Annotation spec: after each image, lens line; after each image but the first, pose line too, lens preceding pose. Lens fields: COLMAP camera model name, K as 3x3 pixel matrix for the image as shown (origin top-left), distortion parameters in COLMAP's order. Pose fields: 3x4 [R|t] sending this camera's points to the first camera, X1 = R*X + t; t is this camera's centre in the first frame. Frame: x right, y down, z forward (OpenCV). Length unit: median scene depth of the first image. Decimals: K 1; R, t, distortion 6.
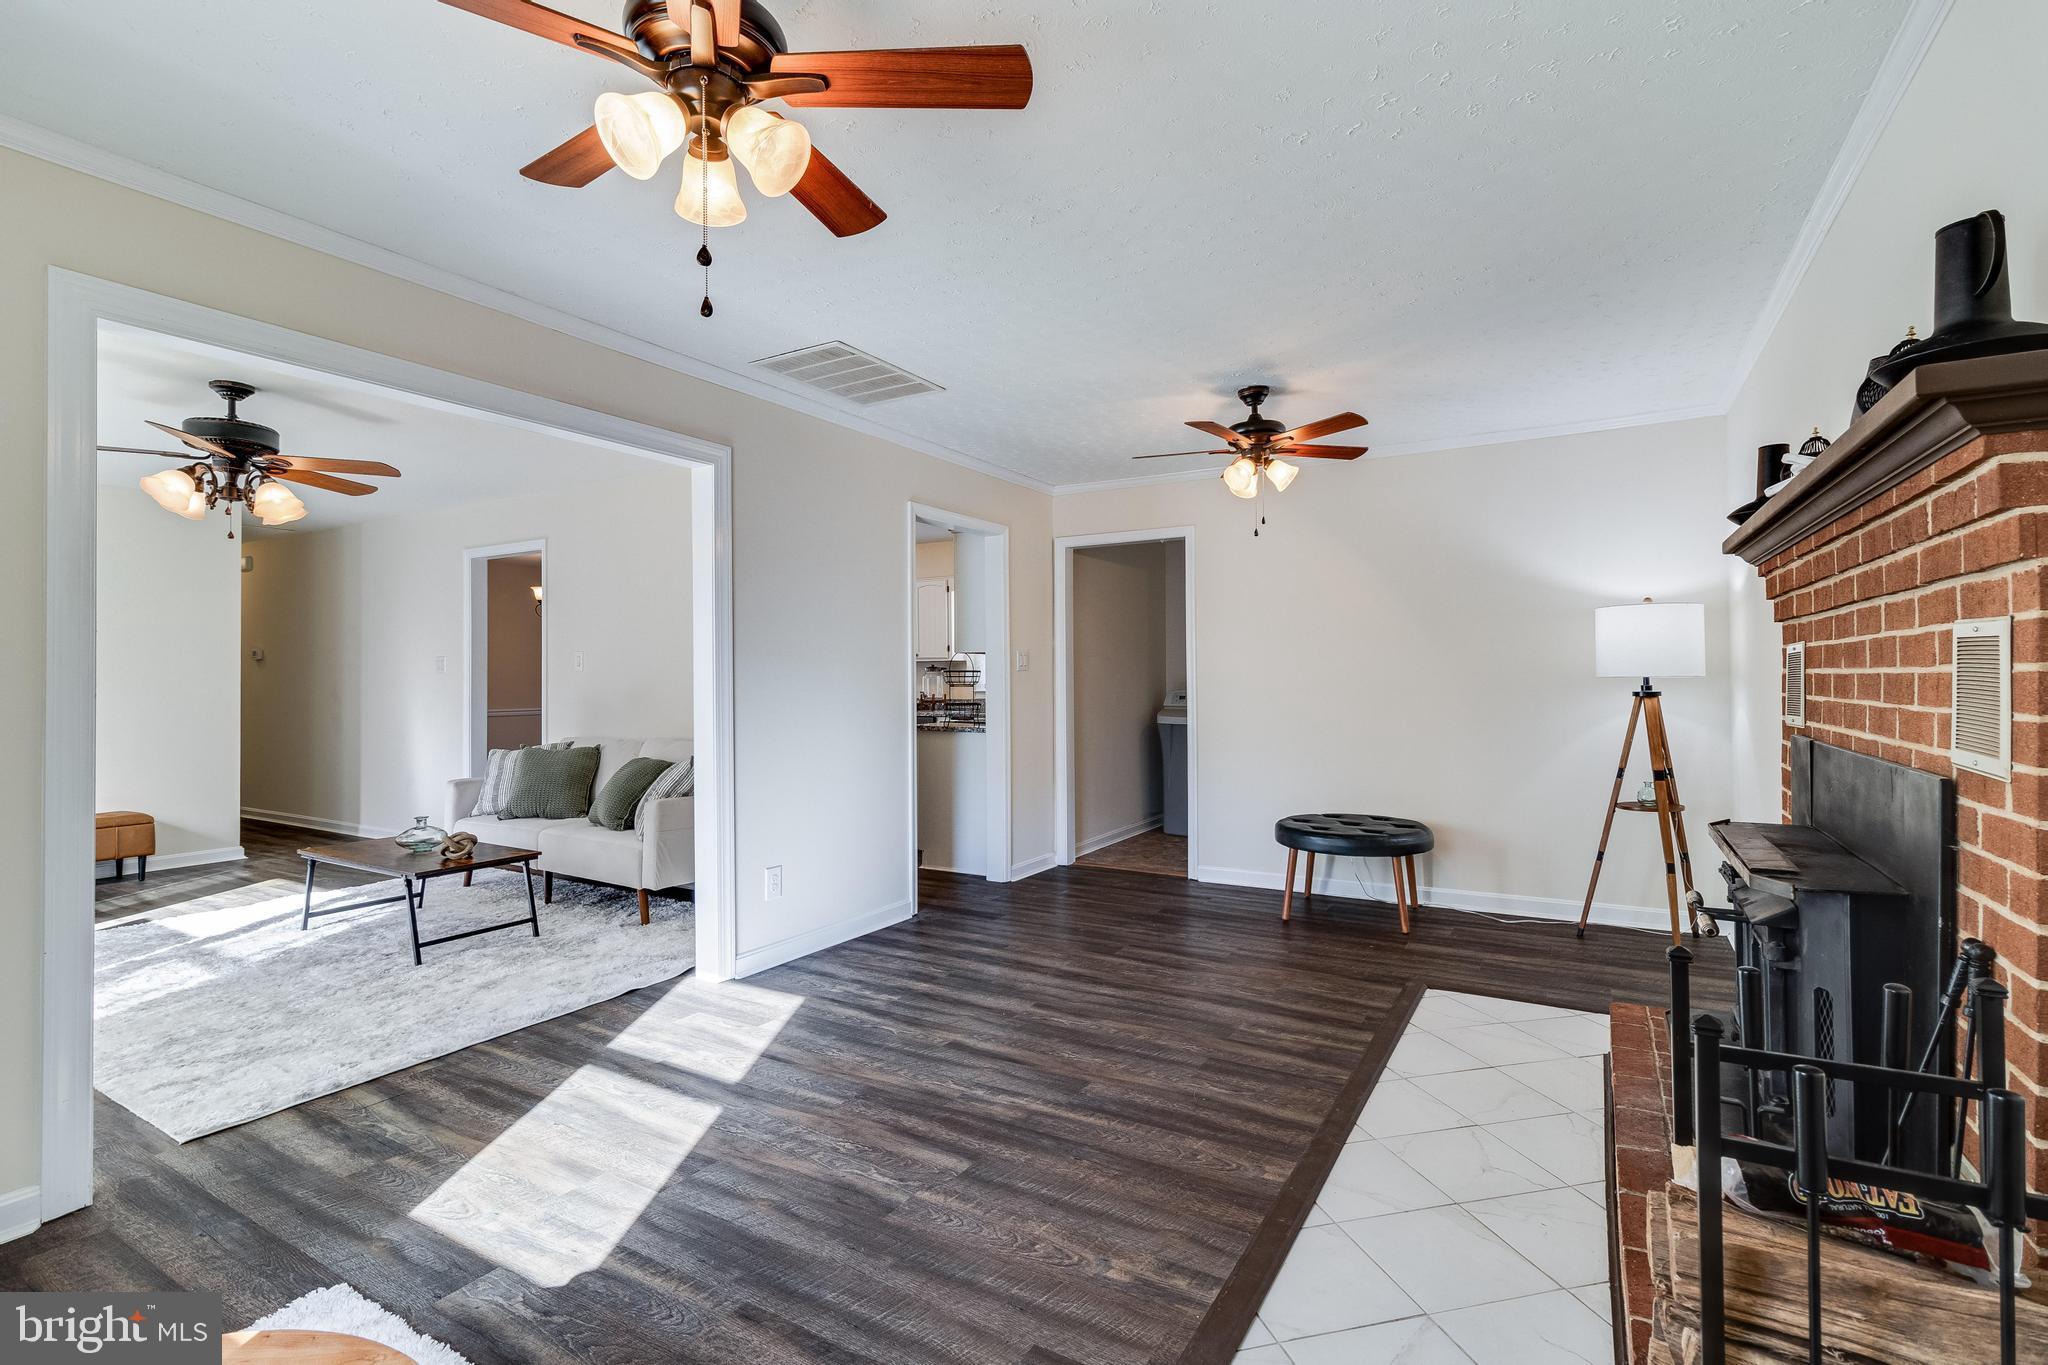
lens RADIAL K [[947.5, 0, 1024.1], [0, 947.5, 675.3], [0, 0, 1]] dist [0.002626, 0.000372]
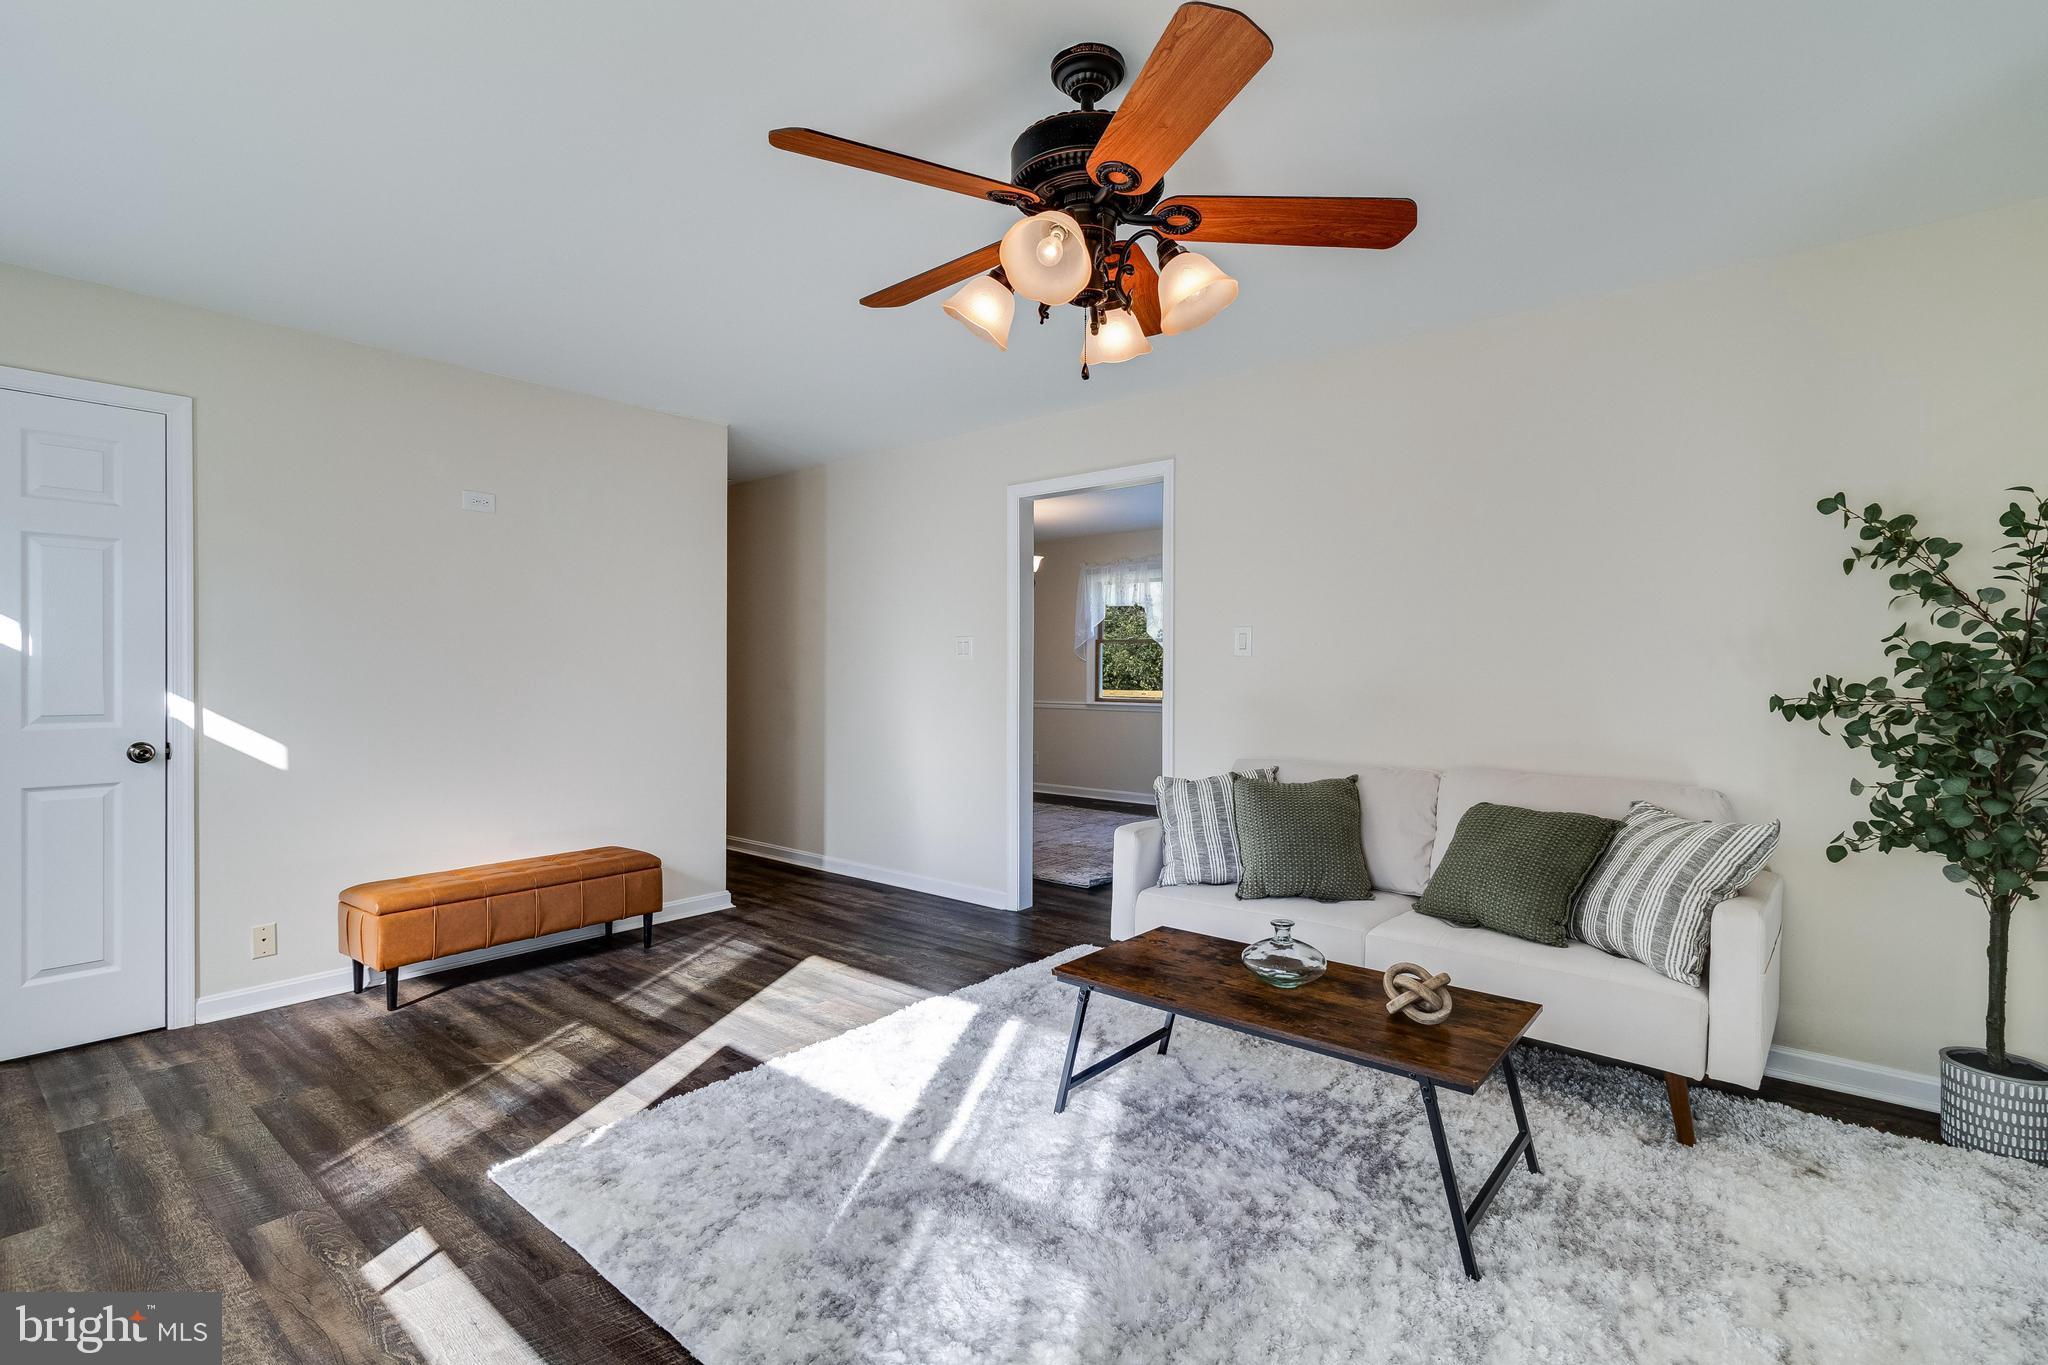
lens RADIAL K [[942.8, 0, 1030.2], [0, 942.8, 659.1], [0, 0, 1]] dist [-0.001312, -0.000457]
pose [[0.988728, 0.006657, -0.149576, -0.927104], [-0.007638, 0.999953, -0.005982, 0.004712], [0.149529, 0.007057, 0.988732, 0.591081]]
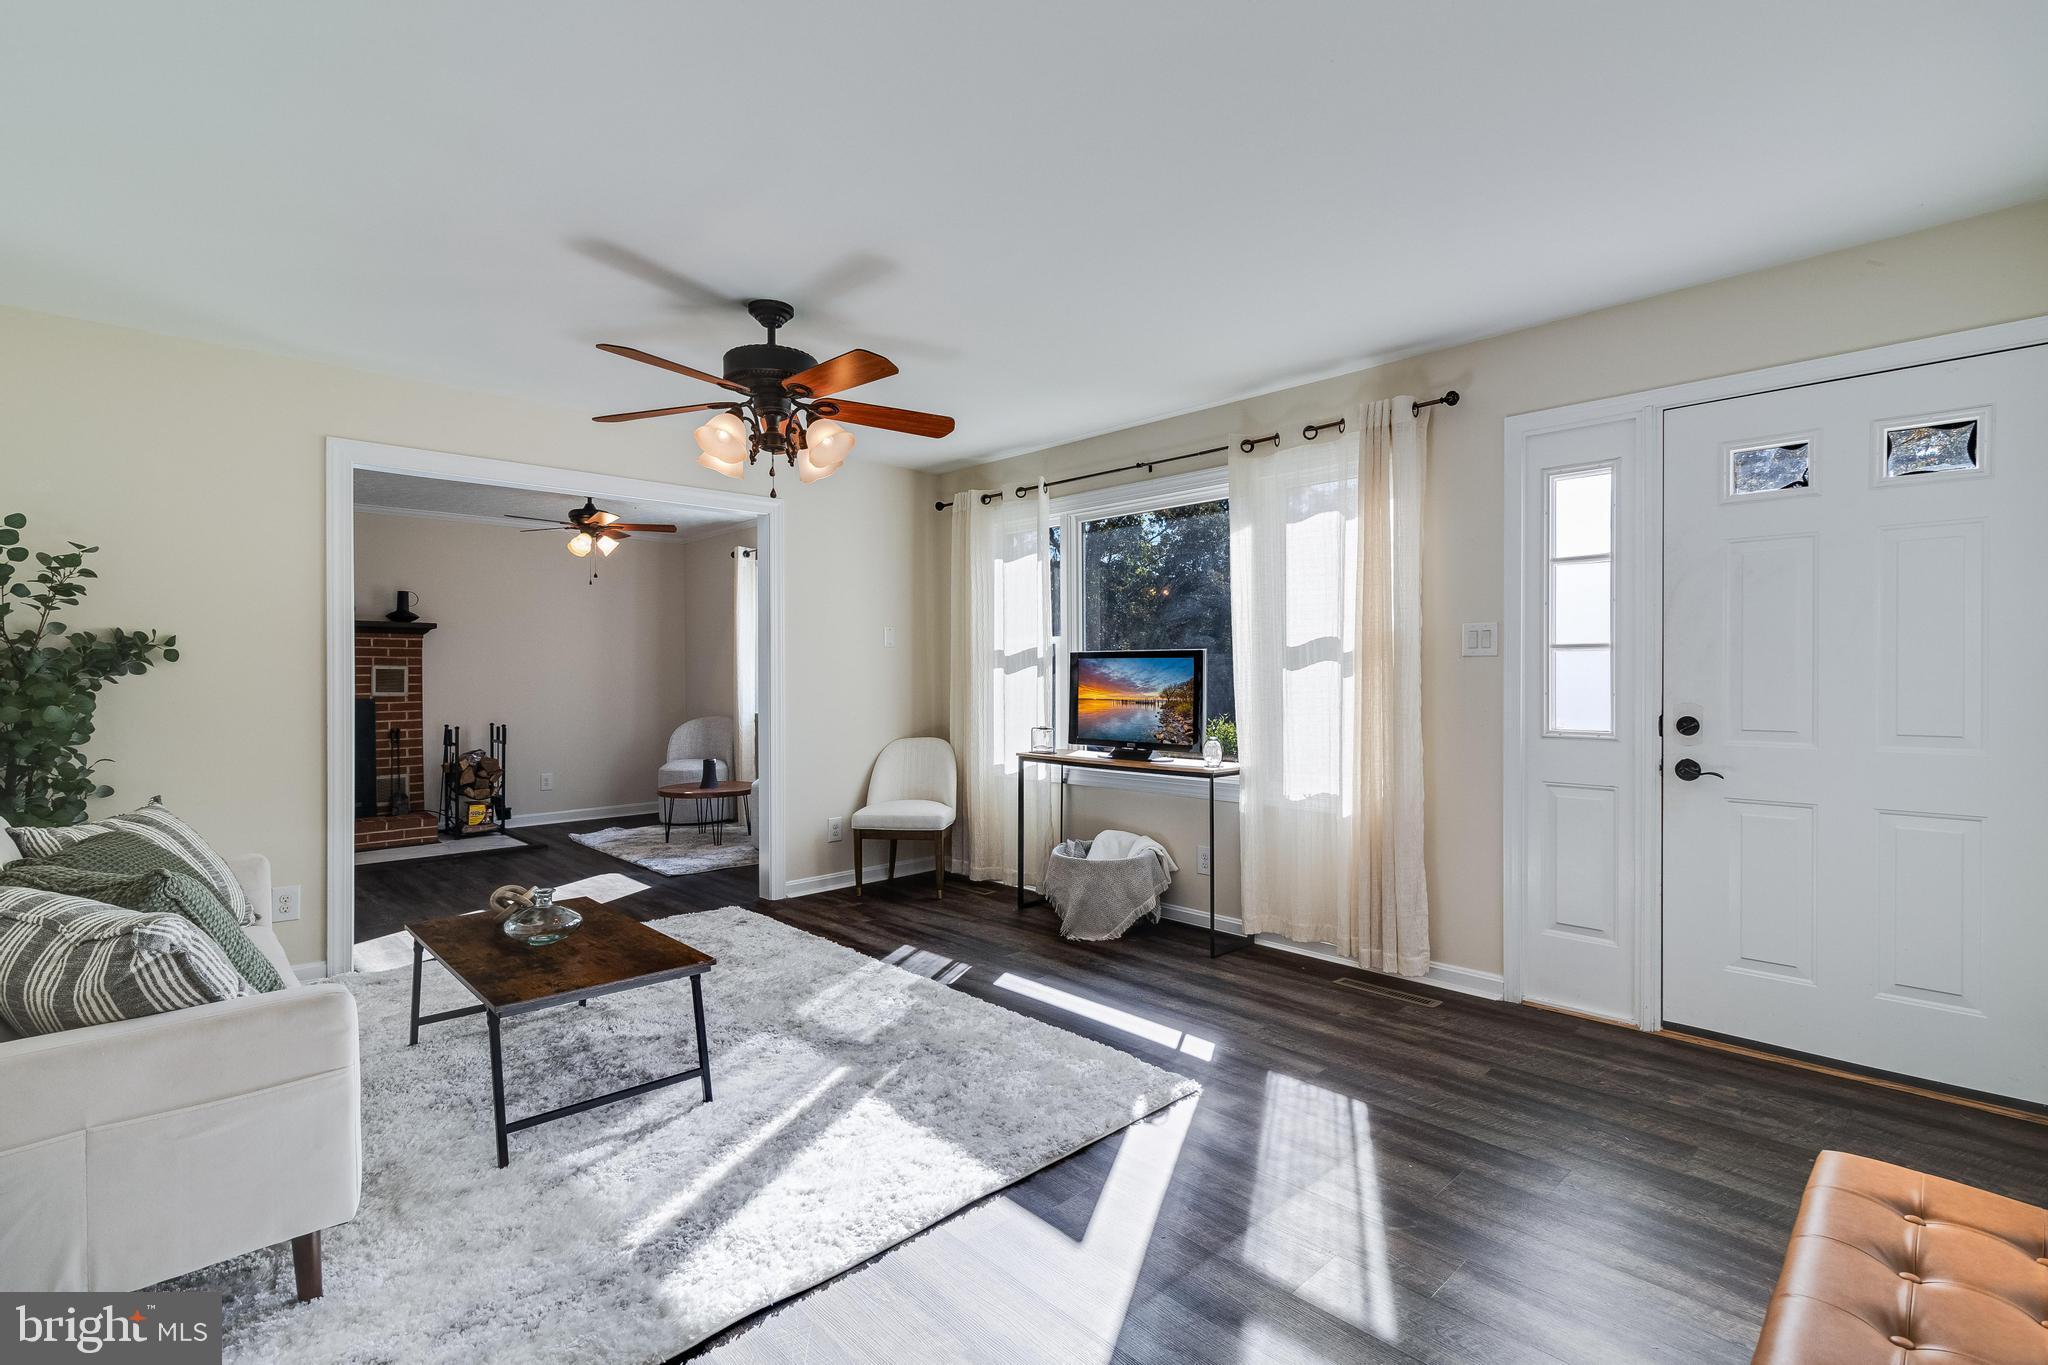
lens RADIAL K [[943.2, 0, 1029.0], [0, 943.2, 684.2], [0, 0, 1]] dist [0.001240, 0.000285]
pose [[-0.963267, 0.004700, 0.268506, -1.480028], [0.006030, 0.999973, 0.004126, 0.015842], [-0.268479, 0.005593, -0.963269, 2.012902]]
